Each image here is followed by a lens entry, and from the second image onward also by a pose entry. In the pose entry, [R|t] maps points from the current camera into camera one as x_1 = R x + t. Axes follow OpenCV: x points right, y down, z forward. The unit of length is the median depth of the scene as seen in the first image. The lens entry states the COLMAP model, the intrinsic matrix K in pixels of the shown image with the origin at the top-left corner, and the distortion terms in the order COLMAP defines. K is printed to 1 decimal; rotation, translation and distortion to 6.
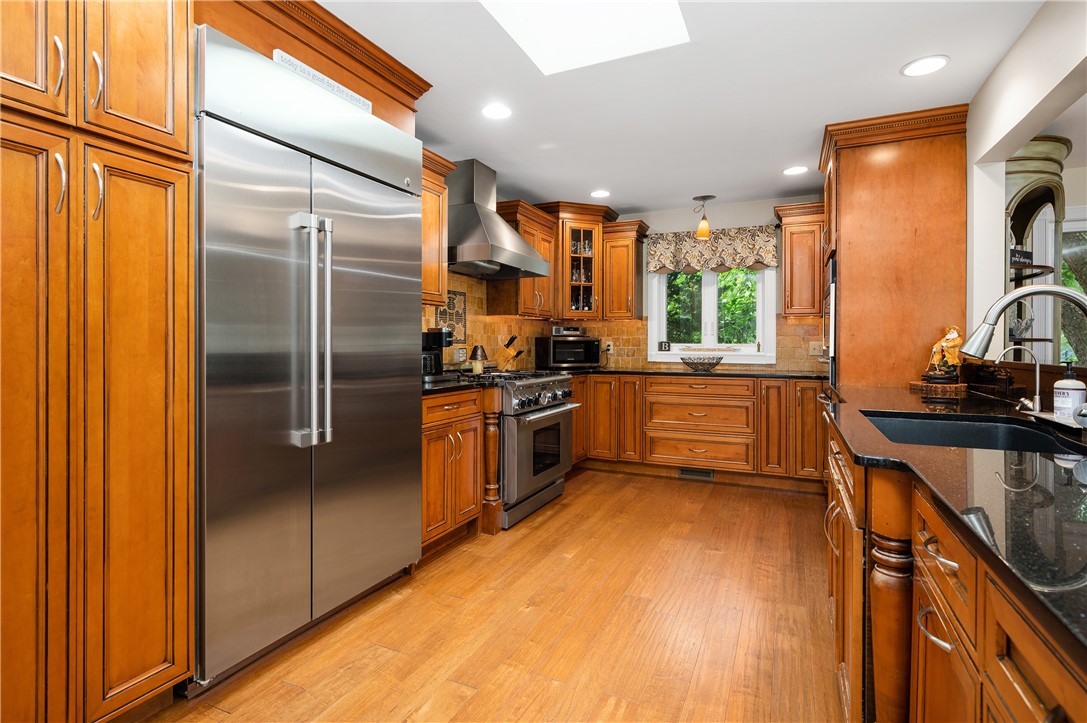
lens RADIAL K [[528.6, 0, 542.6], [0, 528.6, 352.3], [0, 0, 1]] dist [-0.001812, -0.000896]
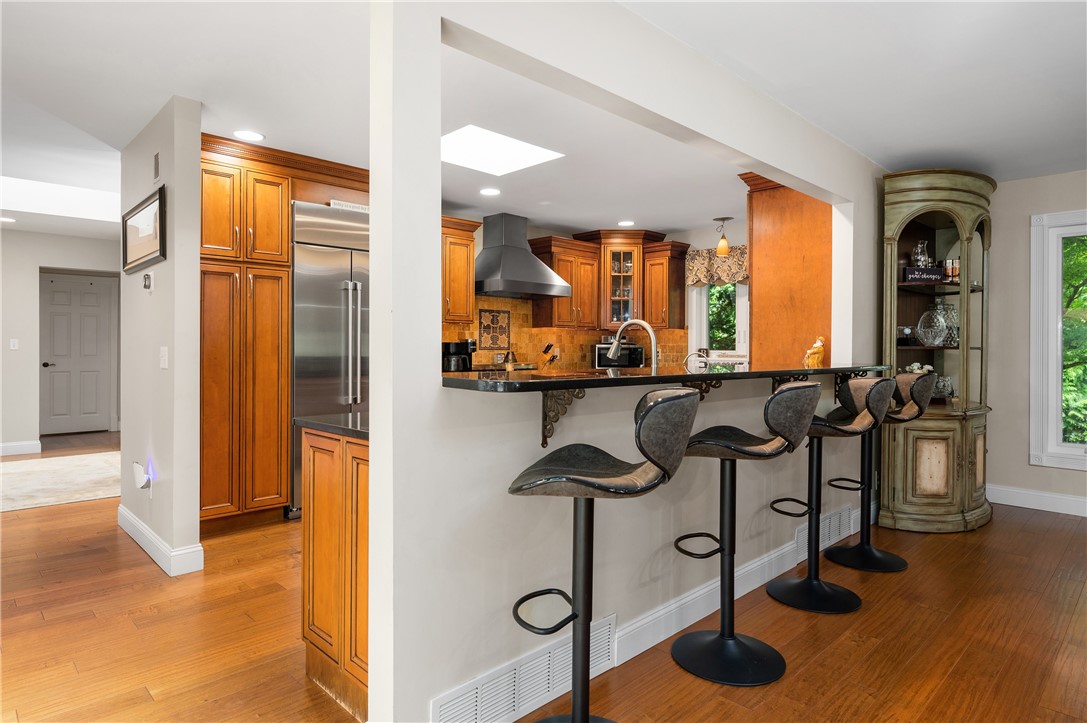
lens RADIAL K [[609.4, 0, 543.3], [0, 609.4, 360.8], [0, 0, 1]] dist [-0.018694, 0.000559]
pose [[0.936339, 0.007882, -0.351010, 0.438238], [-0.007246, 0.999969, 0.003124, 0.004396], [0.351023, -0.000382, 0.936367, -0.356078]]
